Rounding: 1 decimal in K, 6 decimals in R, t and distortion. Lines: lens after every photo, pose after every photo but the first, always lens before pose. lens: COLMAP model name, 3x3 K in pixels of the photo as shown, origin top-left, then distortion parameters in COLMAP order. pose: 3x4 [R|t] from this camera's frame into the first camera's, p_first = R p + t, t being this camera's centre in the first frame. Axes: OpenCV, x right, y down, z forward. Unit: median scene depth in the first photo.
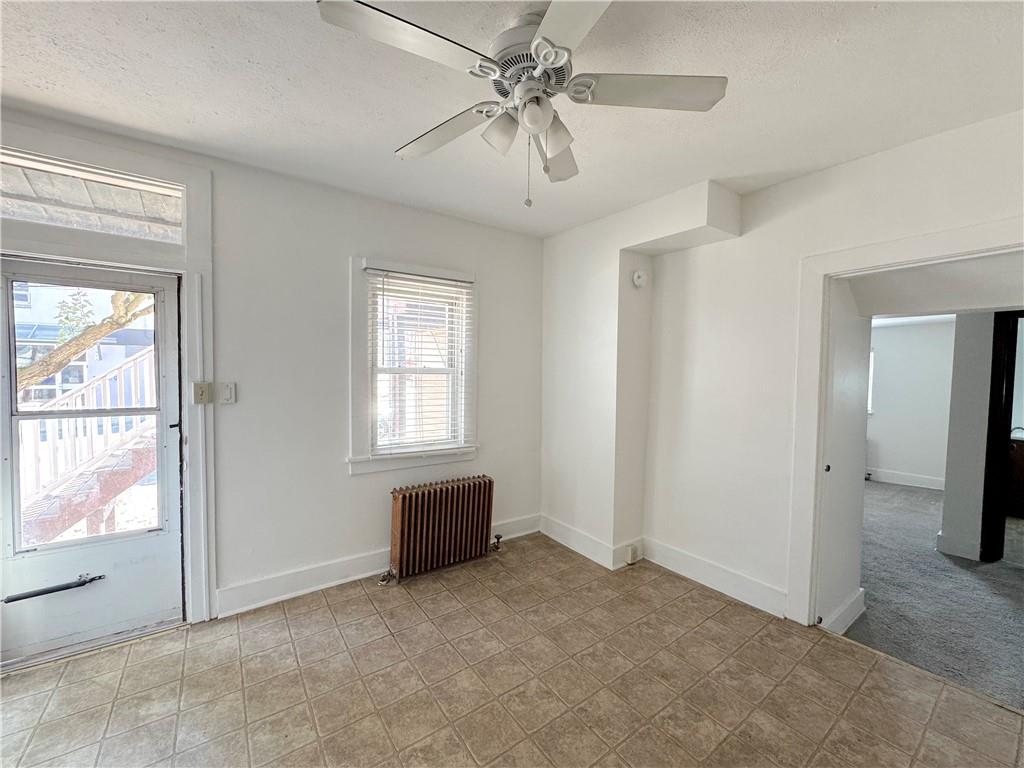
lens RADIAL K [[408.0, 0, 510.3], [0, 408.0, 384.0], [0, 0, 1]] dist [-0.000890, -0.000384]
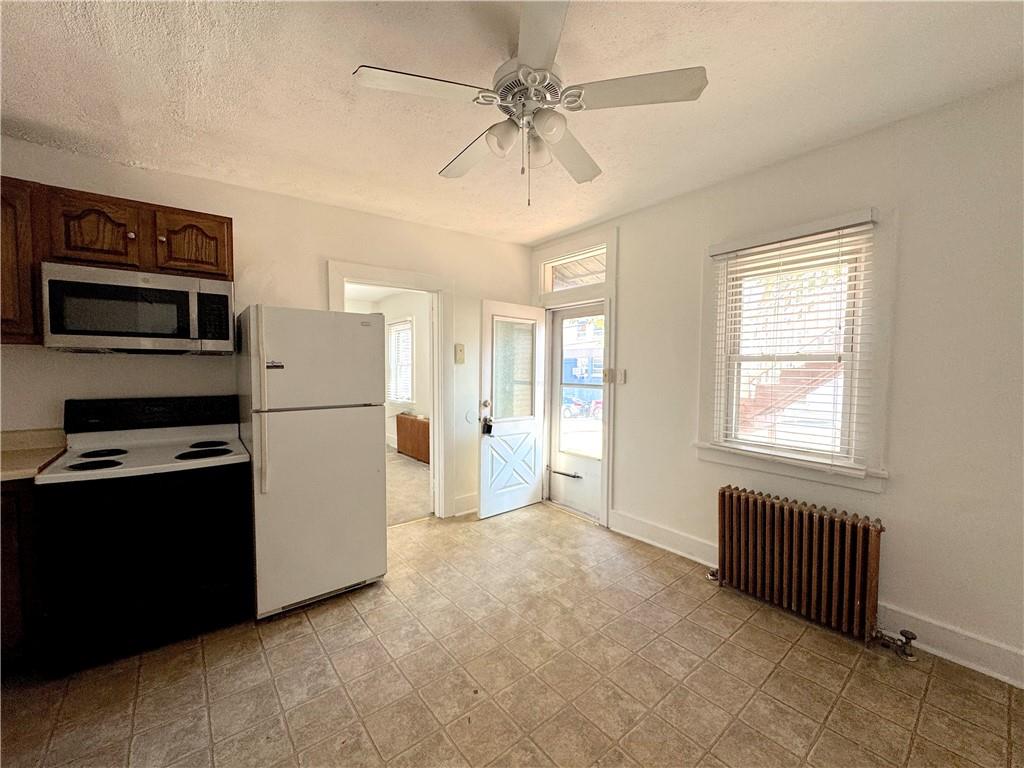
lens RADIAL K [[408.0, 0, 510.3], [0, 408.0, 384.0], [0, 0, 1]] dist [-0.000890, -0.000384]
pose [[0.063685, 0.026321, -0.997623, 0.644056], [-0.043741, 0.998765, 0.023559, 0.028875], [0.997011, 0.042136, 0.064758, 0.467925]]
